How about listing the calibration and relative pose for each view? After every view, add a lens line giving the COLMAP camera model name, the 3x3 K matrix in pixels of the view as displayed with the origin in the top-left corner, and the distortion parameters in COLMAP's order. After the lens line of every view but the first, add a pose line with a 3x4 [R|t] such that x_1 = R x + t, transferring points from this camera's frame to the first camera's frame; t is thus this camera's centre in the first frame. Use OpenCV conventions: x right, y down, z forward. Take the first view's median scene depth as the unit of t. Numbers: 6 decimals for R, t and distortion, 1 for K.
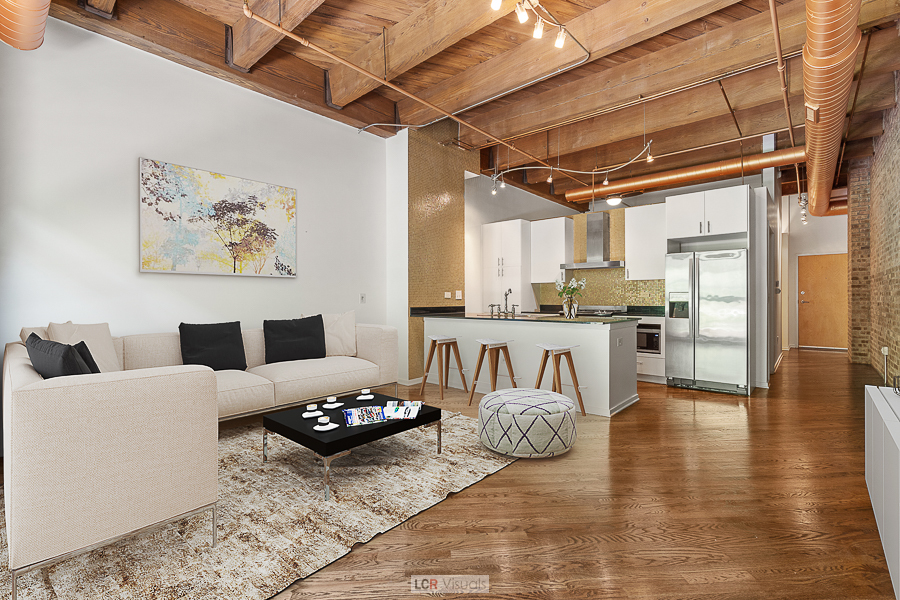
lens RADIAL K [[406.8, 0, 458.0], [0, 406.8, 298.3], [0, 0, 1]] dist [-0.007702, 0.001347]
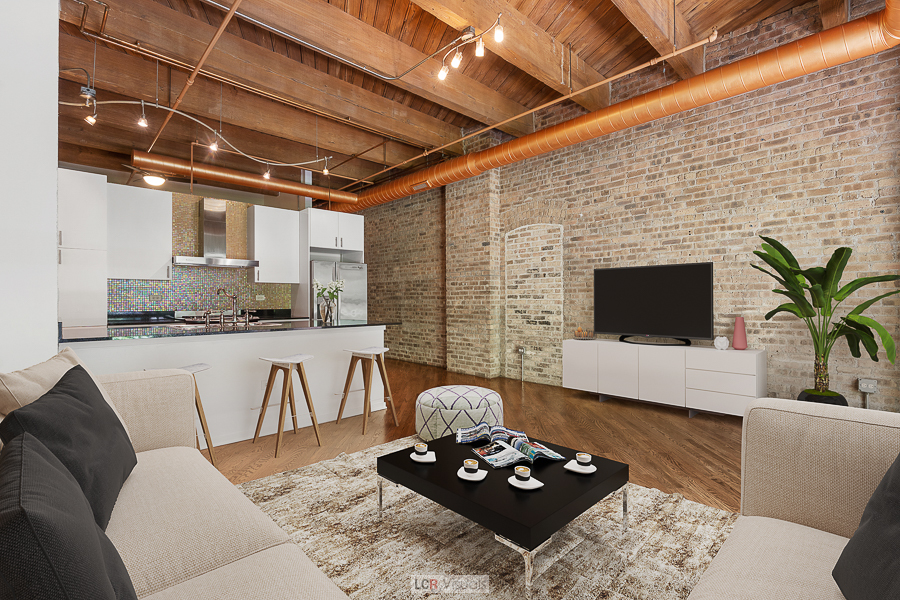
lens RADIAL K [[406.8, 0, 448.6], [0, 406.8, 300.6], [0, 0, 1]] dist [-0.007702, 0.001347]
pose [[0.104165, -0.000633, 0.994560, -0.472361], [0.002832, 0.999996, 0.000340, -0.001948], [-0.994556, 0.002781, 0.104167, 0.470068]]
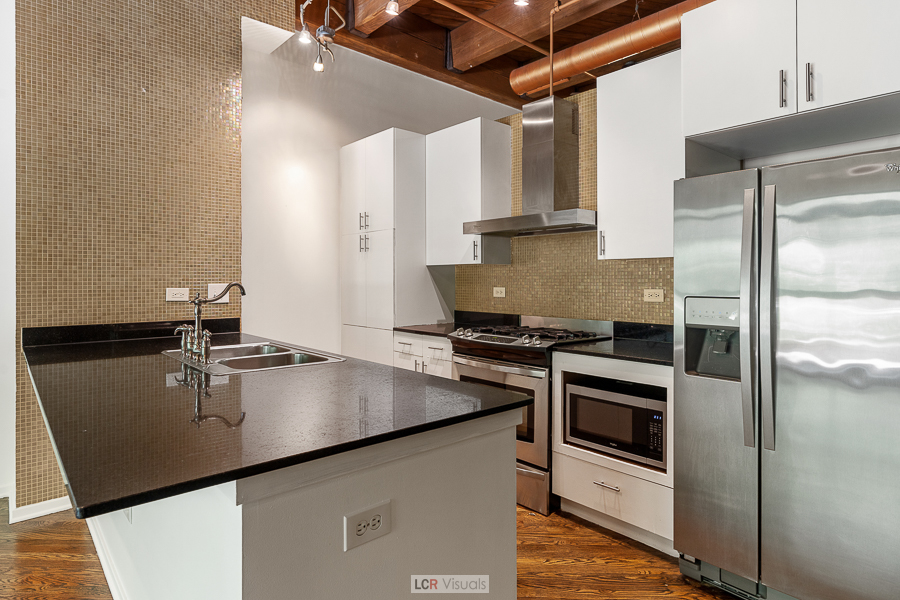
lens RADIAL K [[505.5, 0, 455.3], [0, 505.5, 278.4], [0, 0, 1]] dist [0.000979, 0.000350]
pose [[0.991388, 0.002255, -0.130939, 0.343727], [-0.002908, 0.999984, -0.004802, -0.023529], [0.130926, 0.005142, 0.991379, 0.501841]]
